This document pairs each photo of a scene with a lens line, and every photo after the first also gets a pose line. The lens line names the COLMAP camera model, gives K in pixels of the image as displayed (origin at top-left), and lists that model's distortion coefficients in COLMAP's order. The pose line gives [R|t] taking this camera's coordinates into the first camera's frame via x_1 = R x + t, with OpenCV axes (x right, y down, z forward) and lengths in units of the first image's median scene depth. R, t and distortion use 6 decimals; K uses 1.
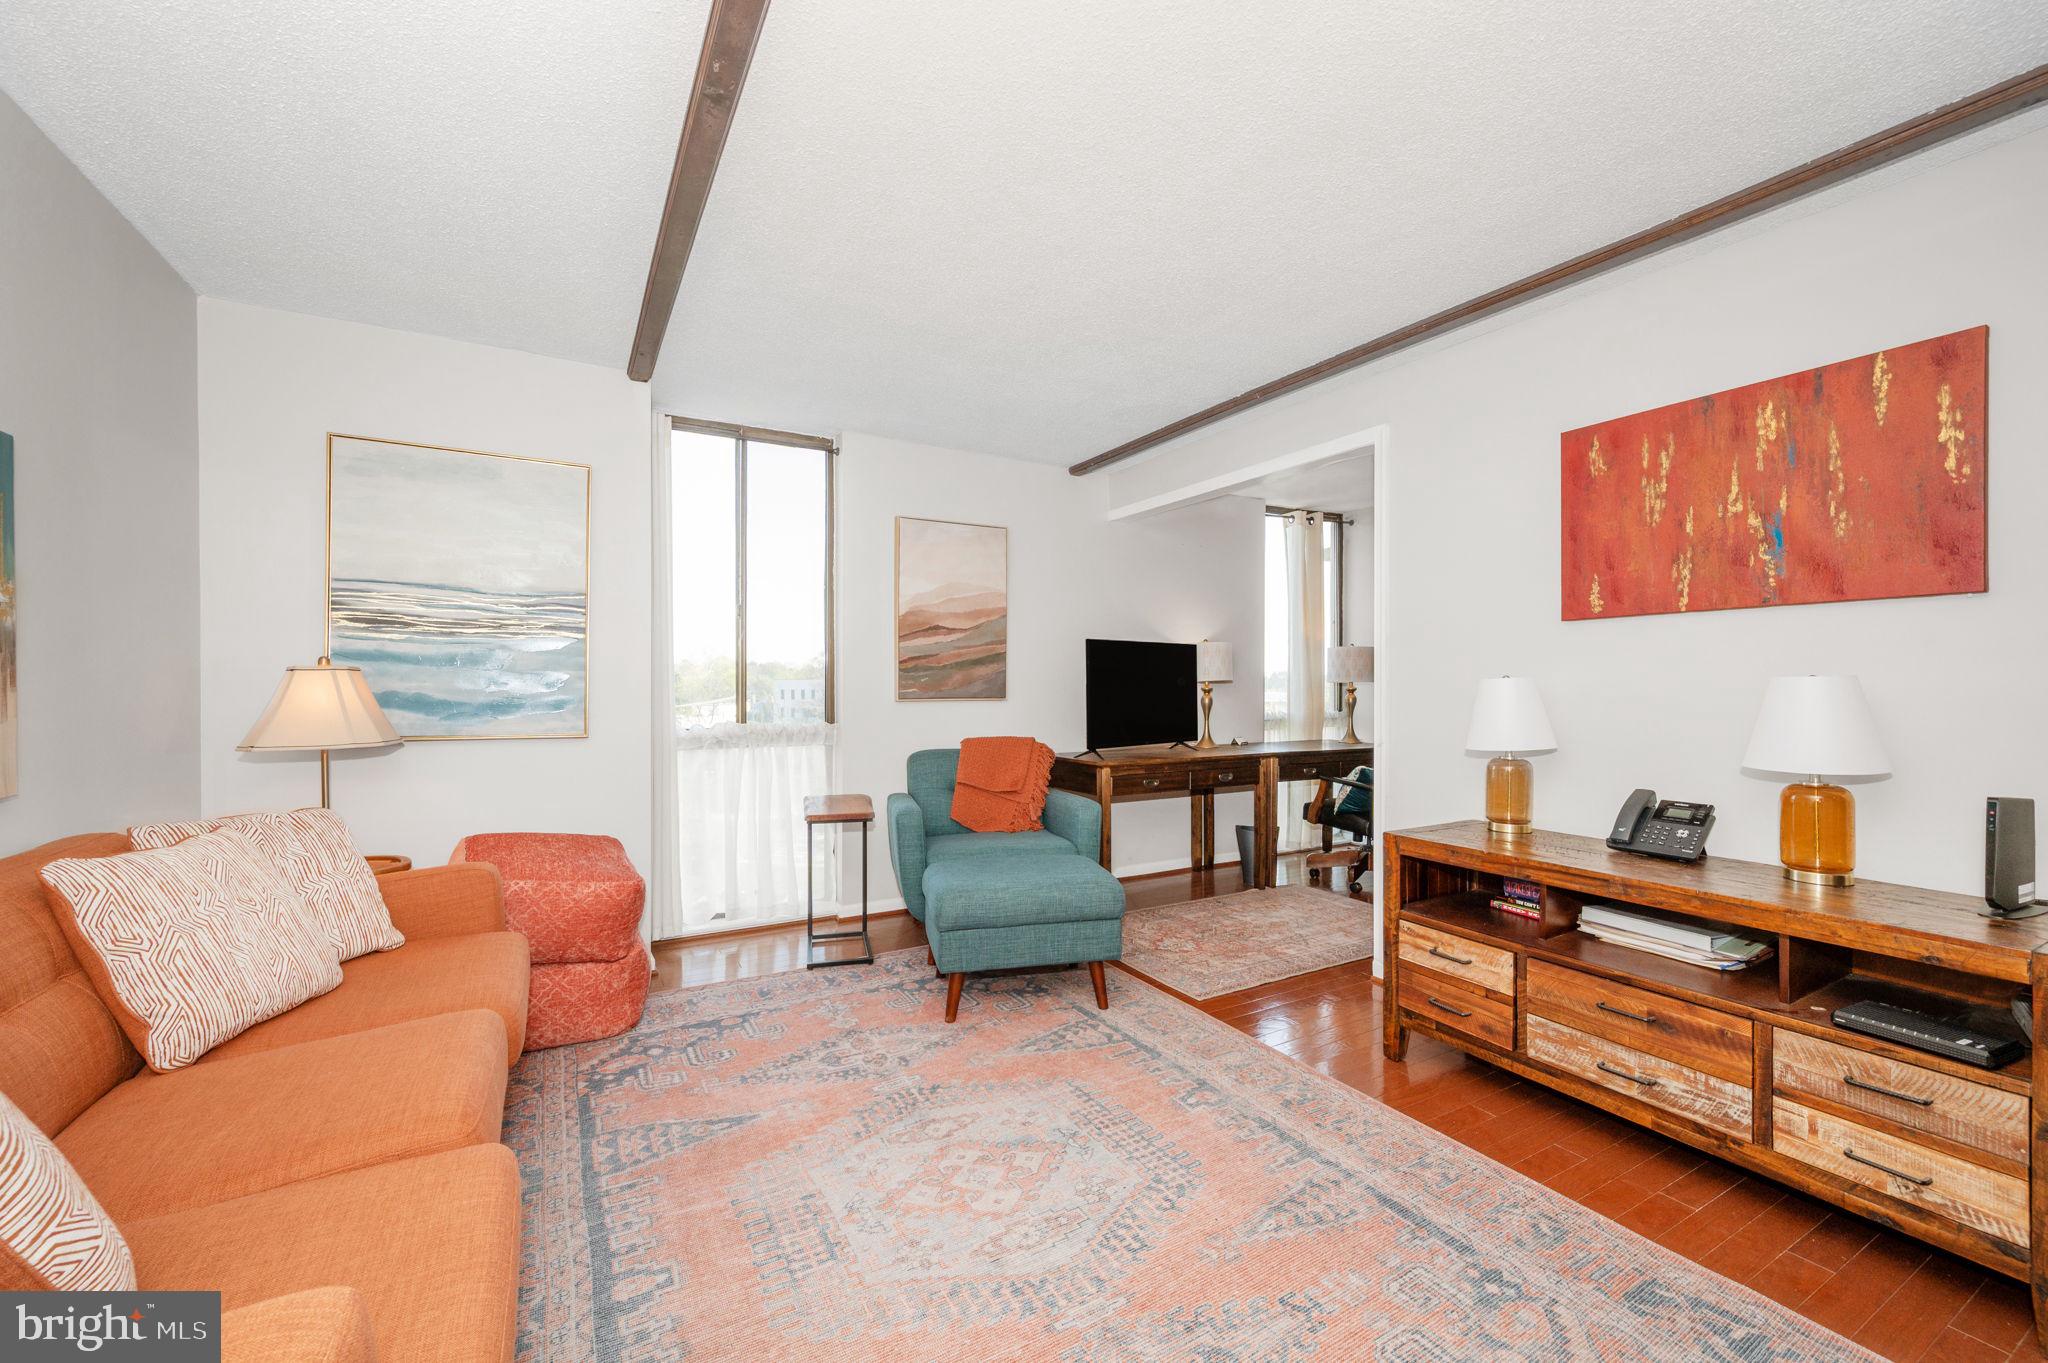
lens RADIAL K [[821.4, 0, 1024.0], [0, 821.4, 681.5], [0, 0, 1]] dist [0.002936, -0.000130]
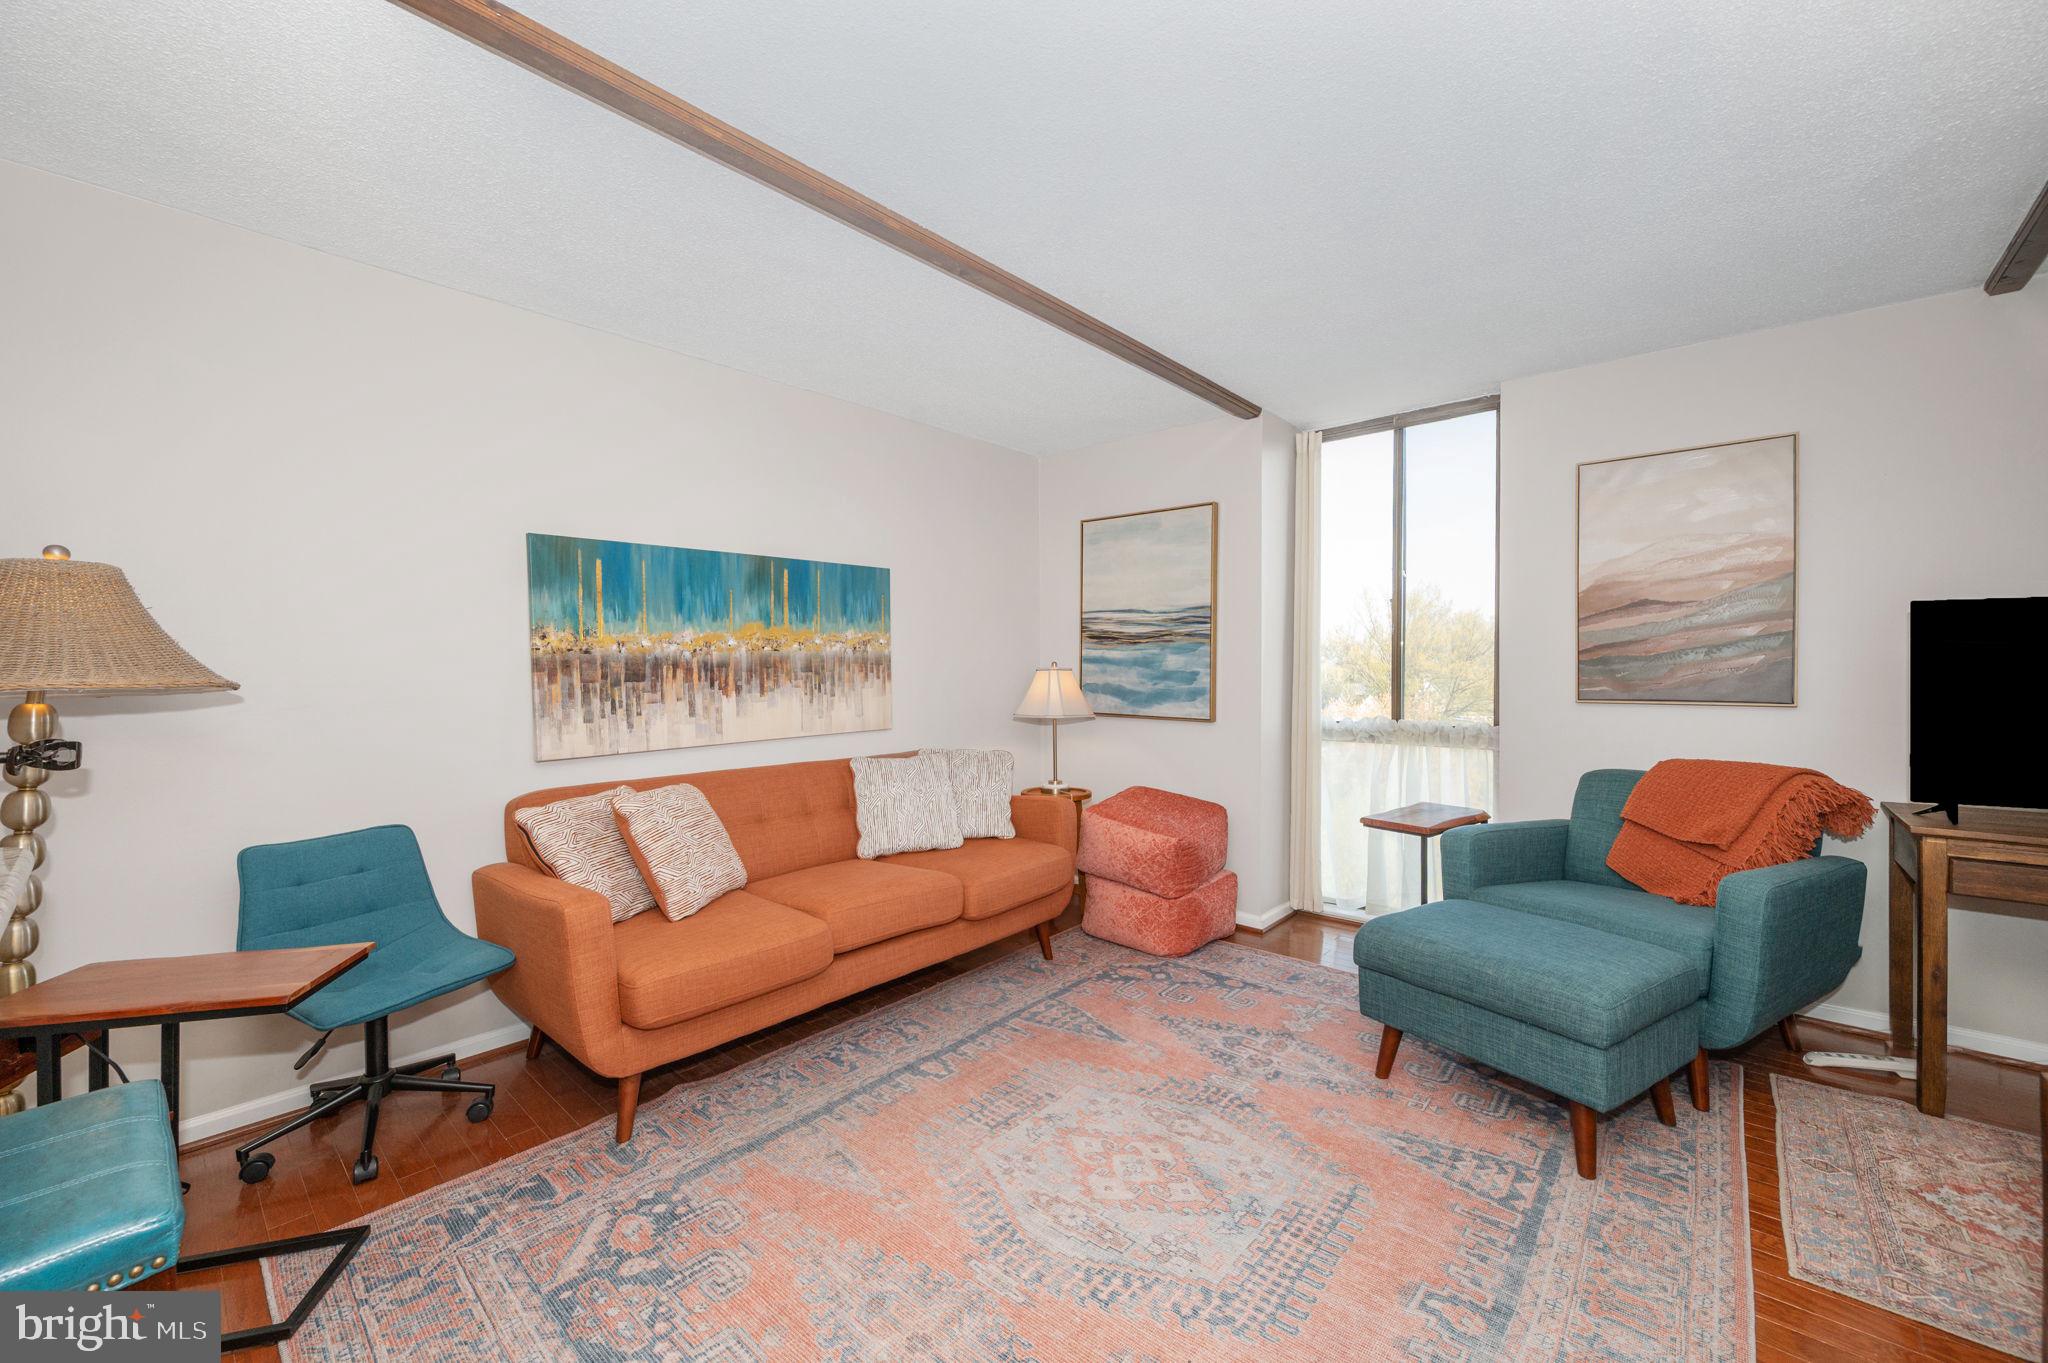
lens RADIAL K [[797.9, 0, 1024.0], [0, 797.9, 681.5], [0, 0, 1]] dist [0.000132, 0.000094]
pose [[0.331027, 0.009095, -0.943577, 0.568466], [0.001881, 0.999945, 0.010299, -0.007436], [0.943619, -0.005184, 0.330992, 0.376025]]
